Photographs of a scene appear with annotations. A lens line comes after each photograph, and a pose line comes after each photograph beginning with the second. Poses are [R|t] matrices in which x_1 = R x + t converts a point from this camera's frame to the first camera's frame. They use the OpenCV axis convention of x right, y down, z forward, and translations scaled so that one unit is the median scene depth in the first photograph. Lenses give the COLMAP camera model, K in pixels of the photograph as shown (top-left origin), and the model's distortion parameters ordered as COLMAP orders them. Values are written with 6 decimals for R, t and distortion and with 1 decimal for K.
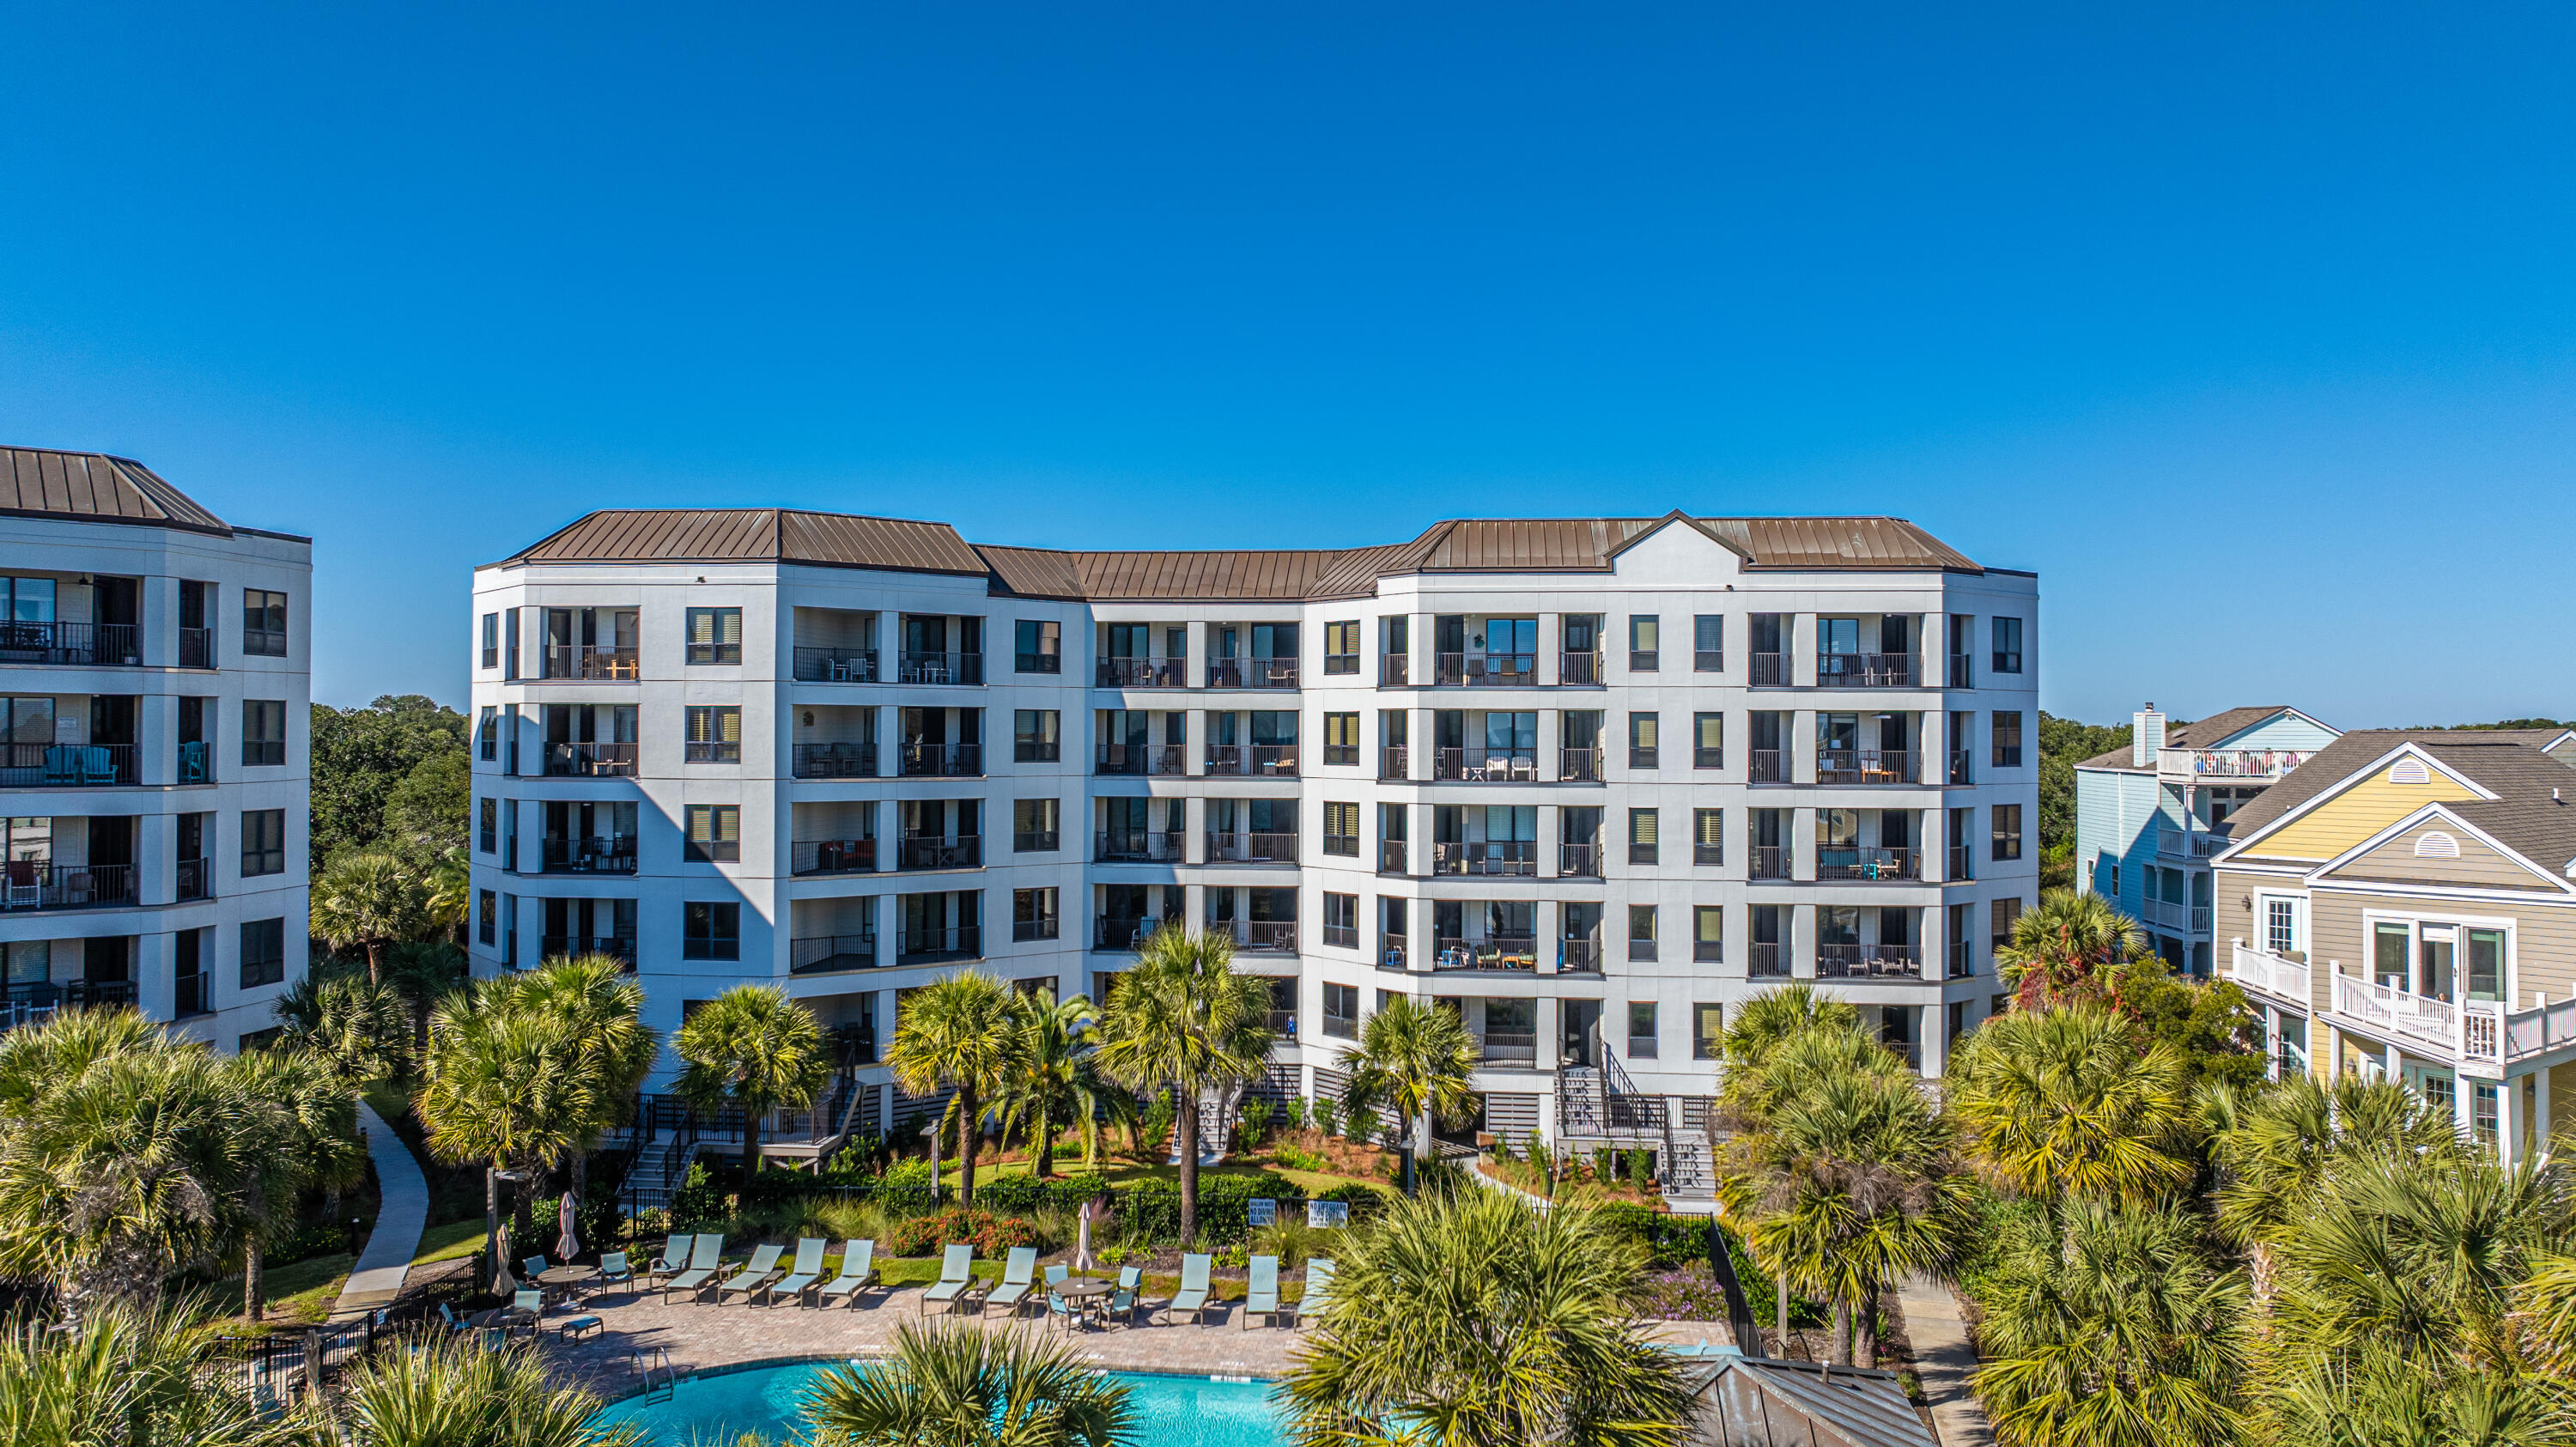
lens RADIAL K [[1808.2, 0, 1292.2], [0, 1808.2, 718.3], [0, 0, 1]] dist [-0.014674, -0.010210]
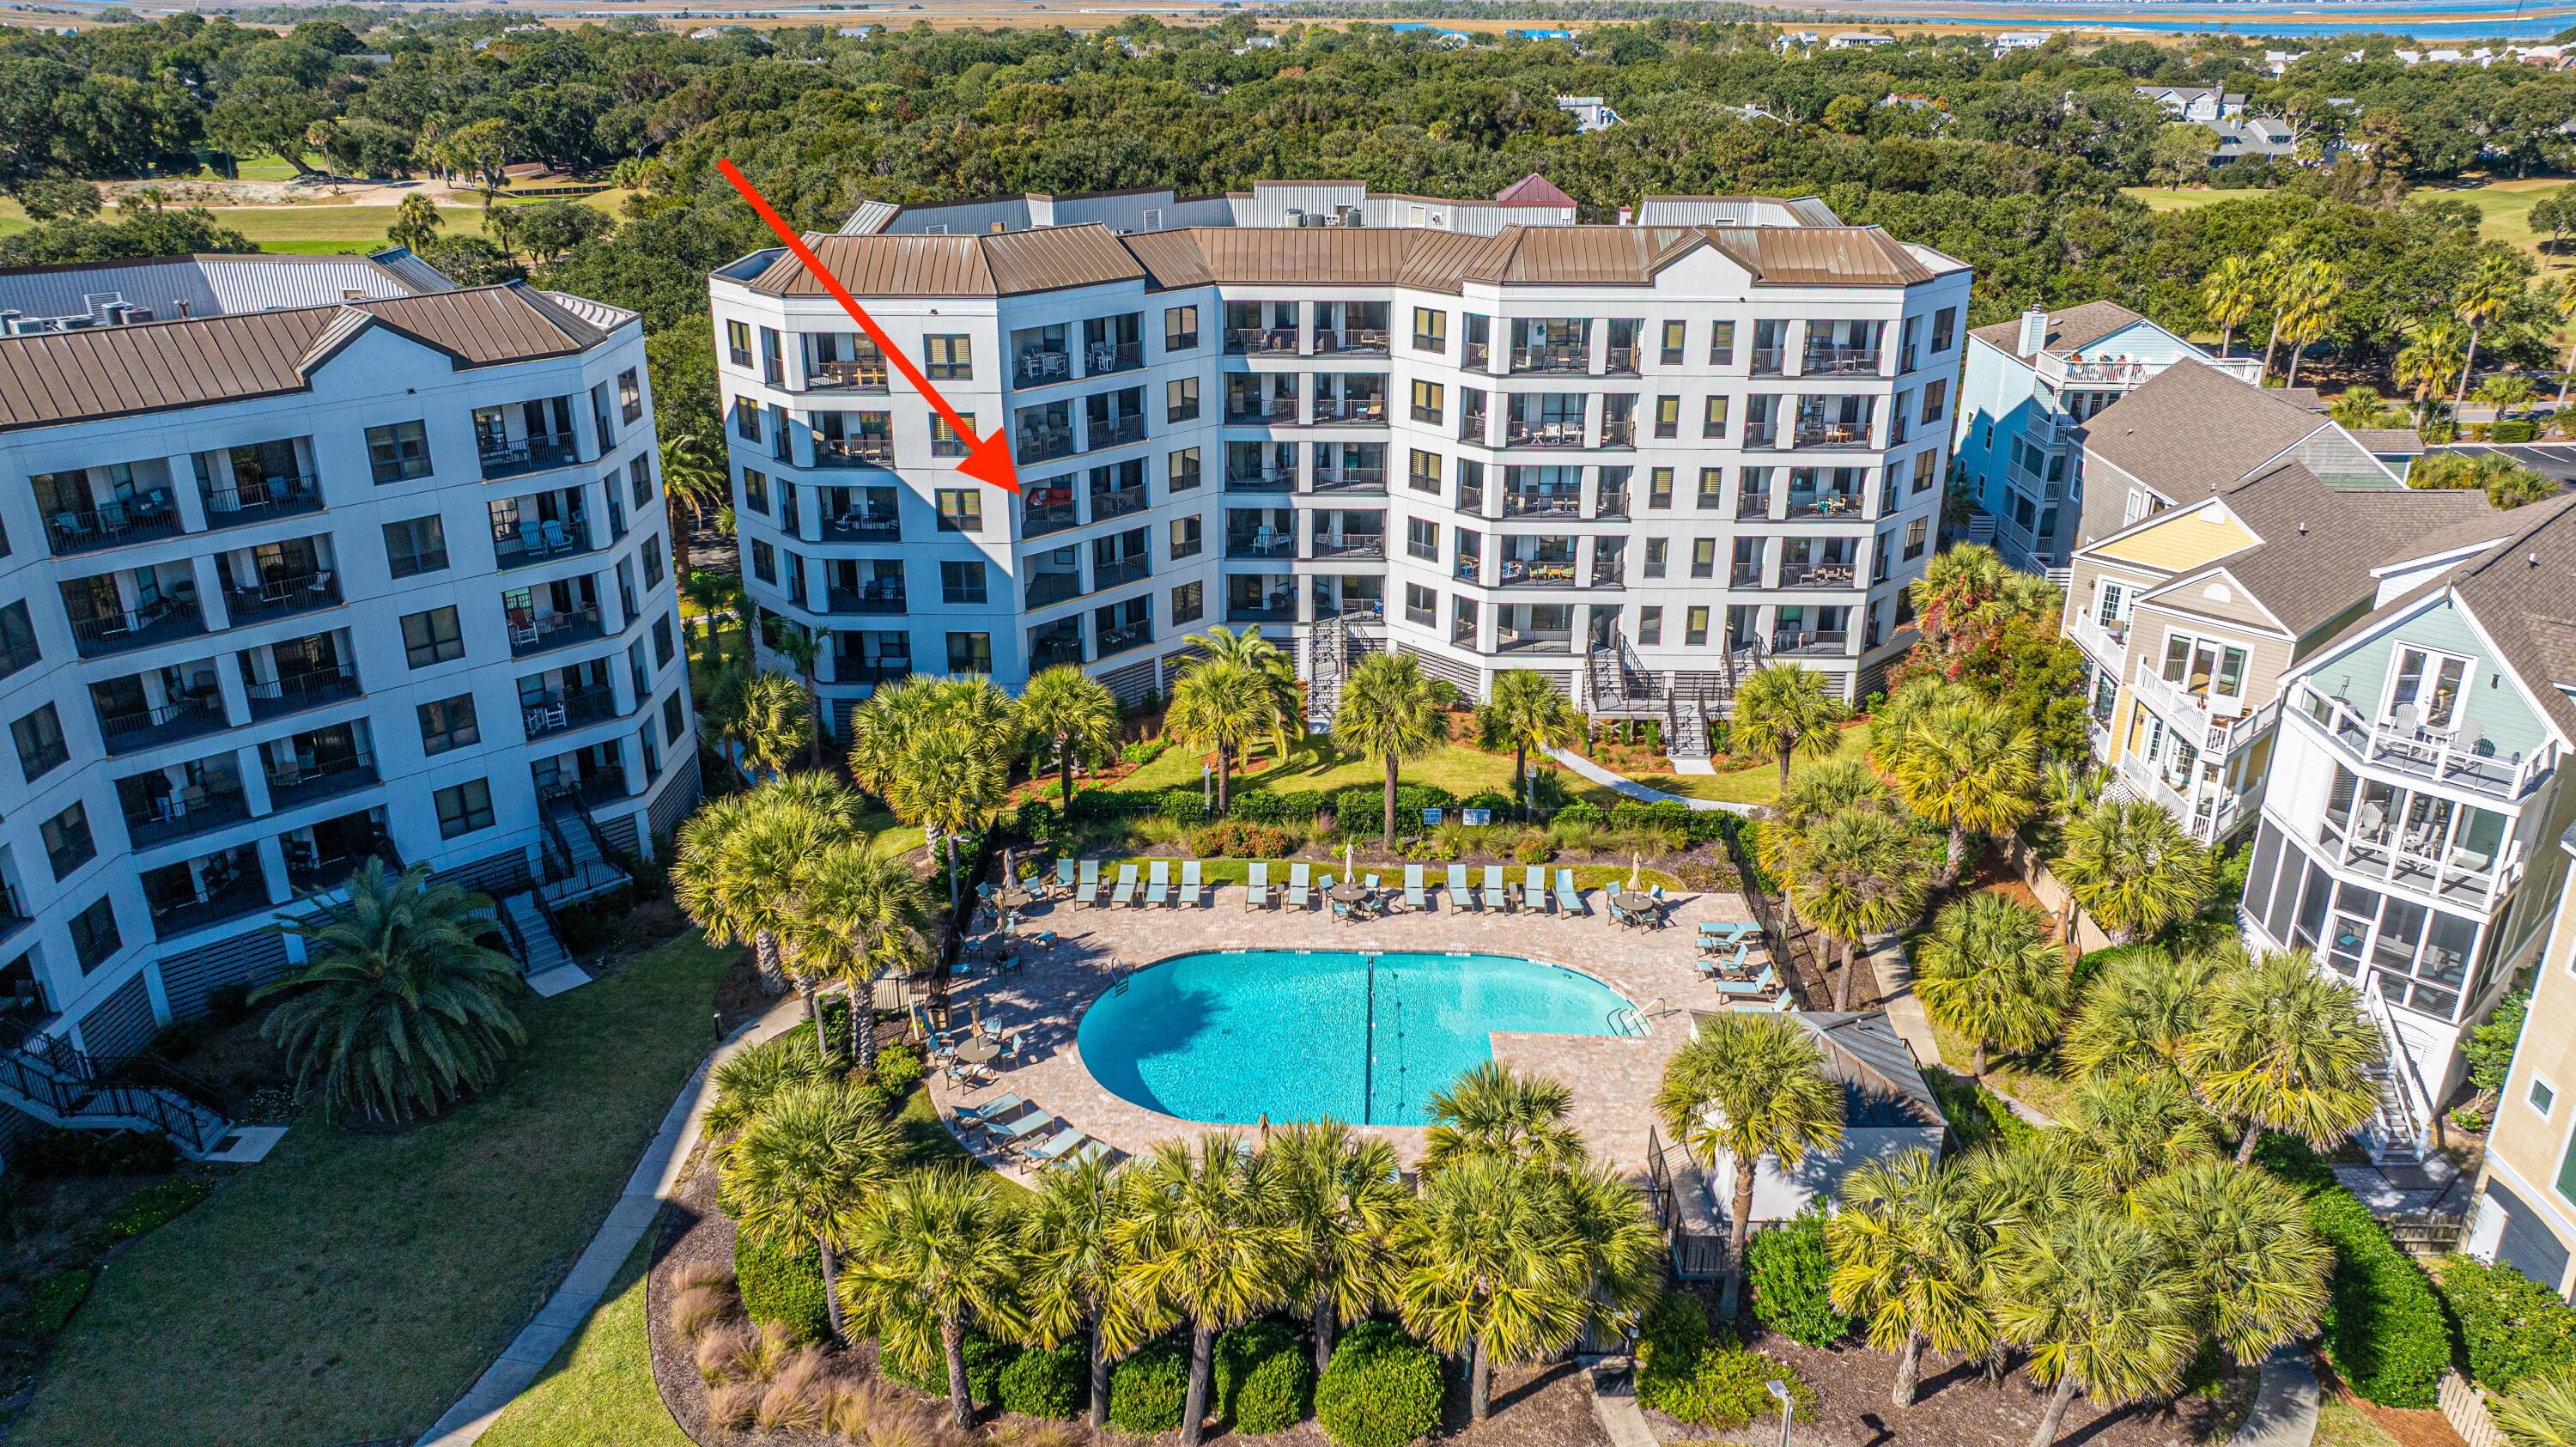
lens RADIAL K [[1804.9, 0, 1289.5], [0, 1804.9, 716.3], [0, 0, 1]] dist [-0.001422, -0.041901]
pose [[0.995840, -0.037856, 0.082888, -0.195518], [0.003214, 0.923650, 0.383223, -0.290443], [-0.091067, -0.381362, 0.919929, -0.262972]]
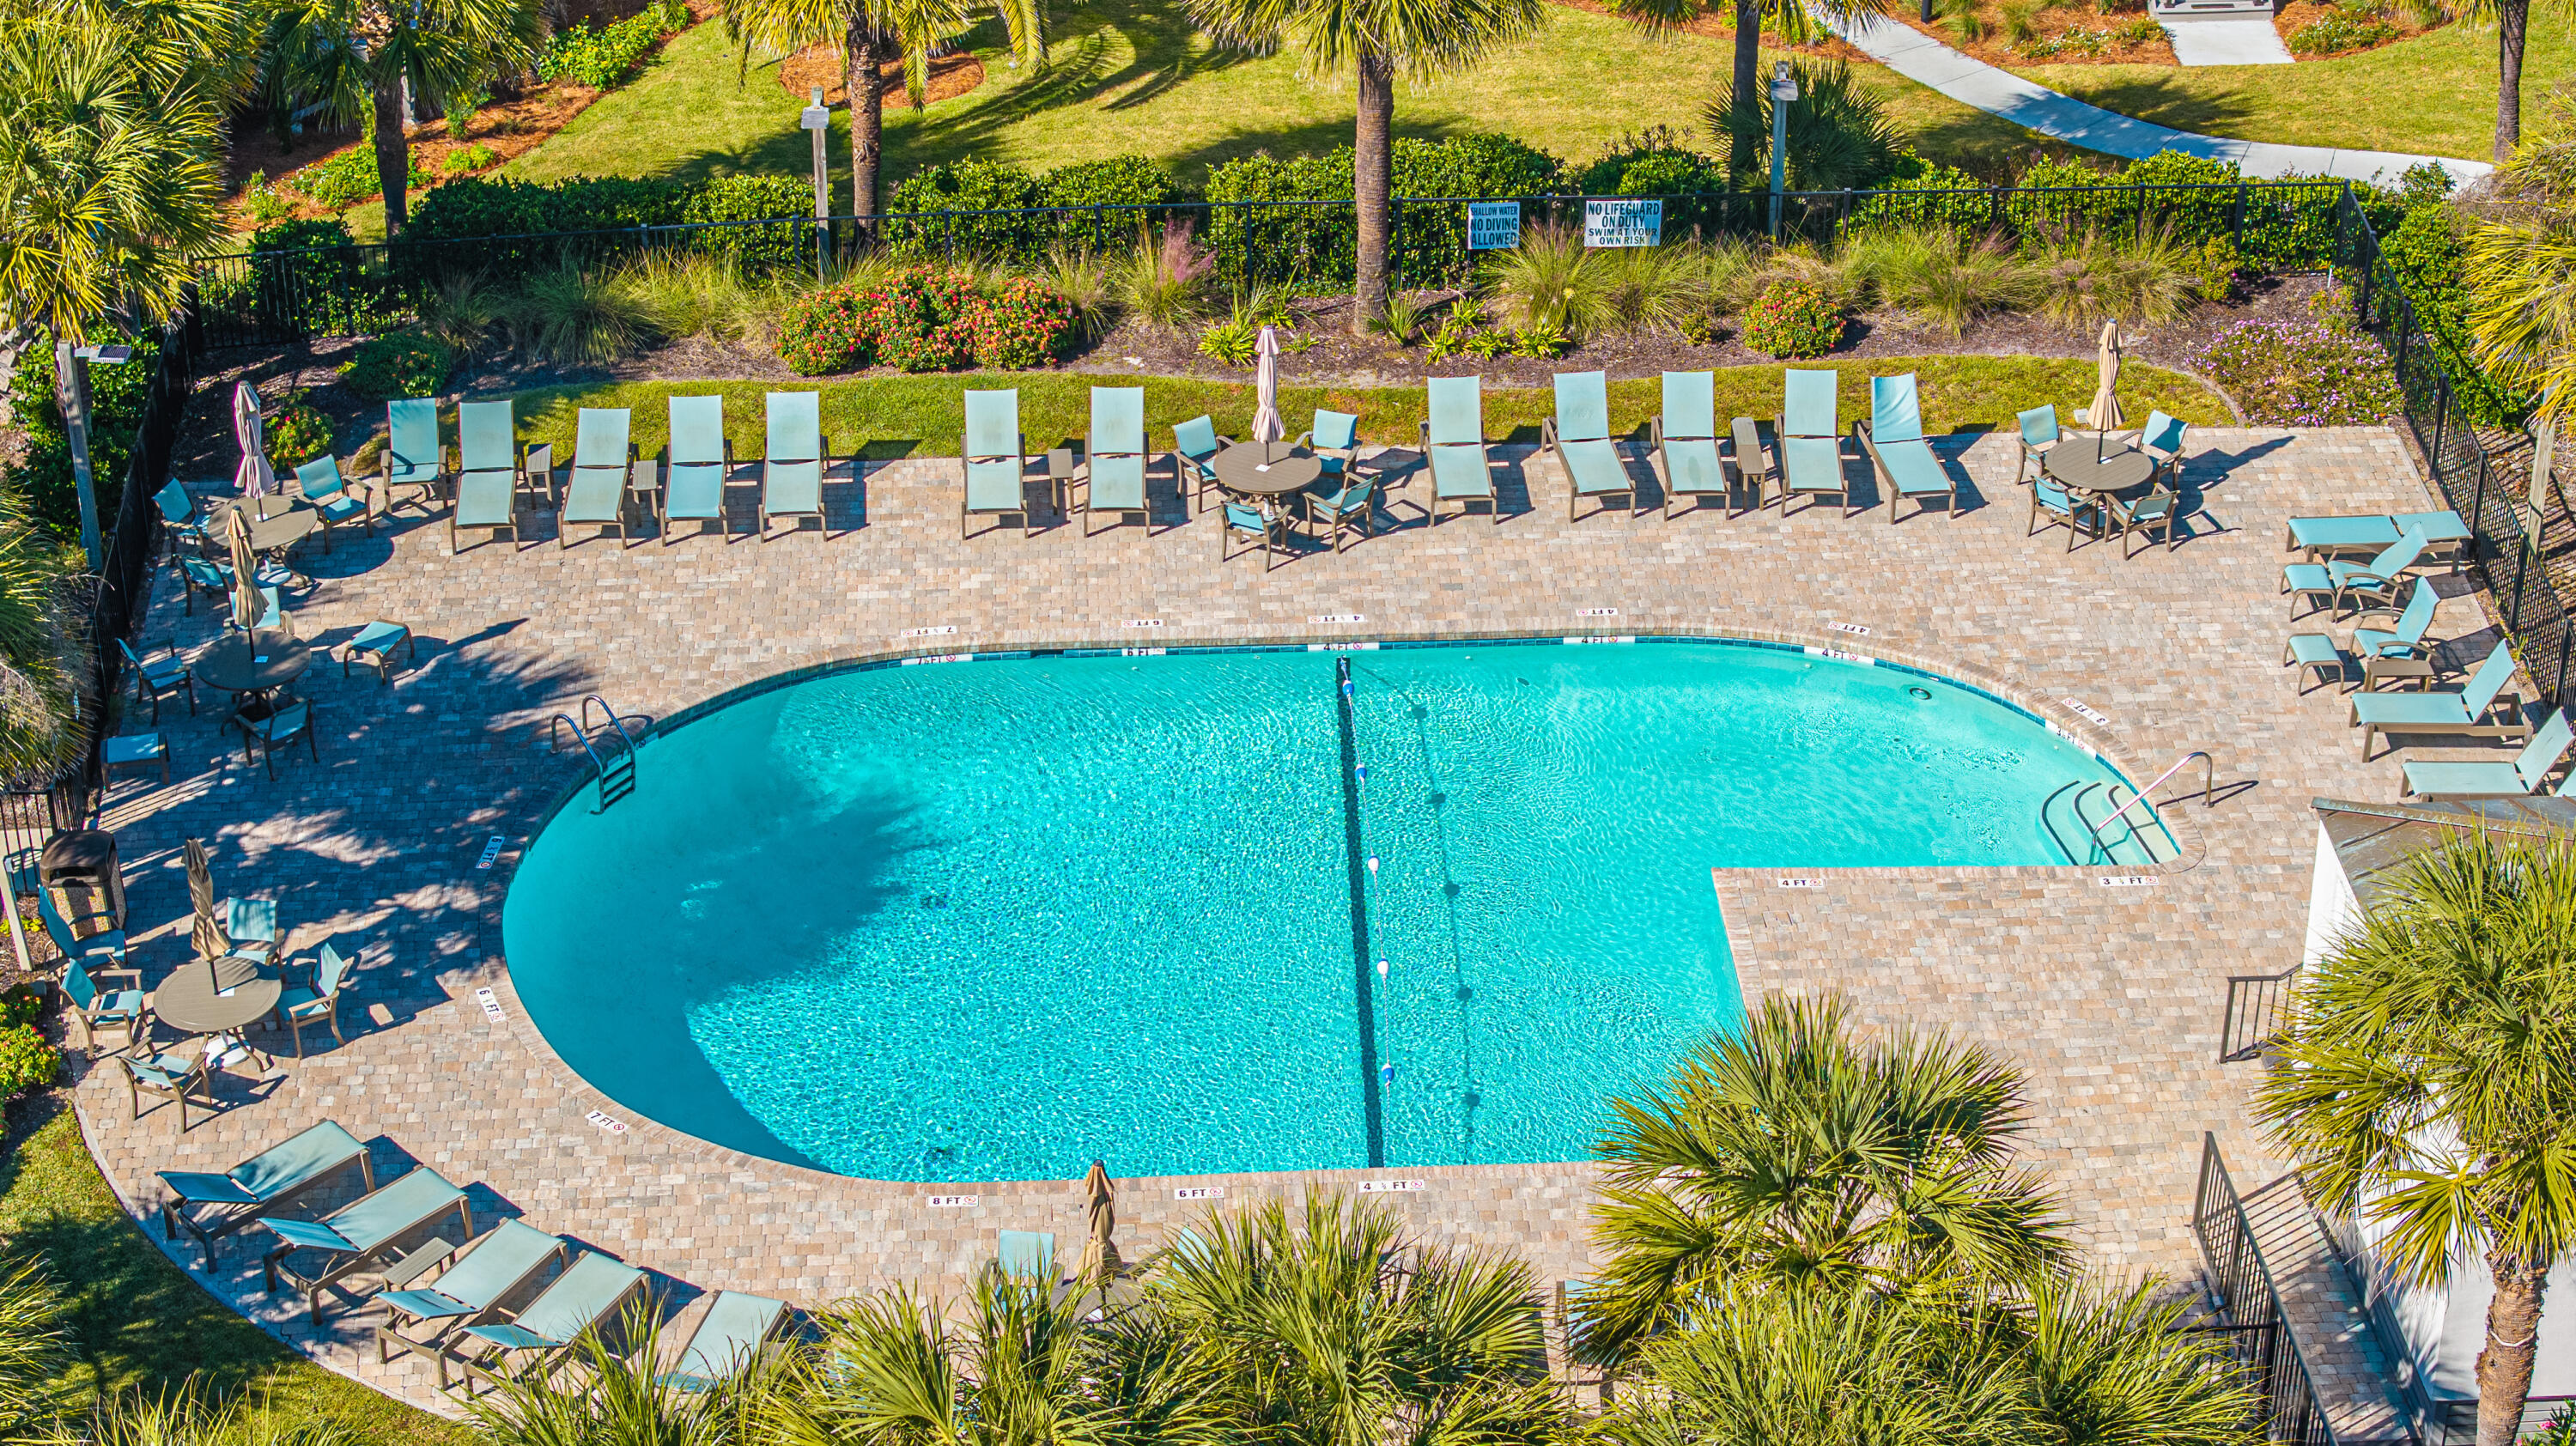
lens RADIAL K [[5175.4, 0, 1288.0], [0, 5175.4, 723.0], [0, 0, 1]] dist [-0.208227, 1.666992]
pose [[0.985403, -0.093294, 0.142395, -0.223264], [0.003014, 0.845889, 0.533350, -0.291979], [-0.170209, -0.525135, 0.833824, -0.211875]]
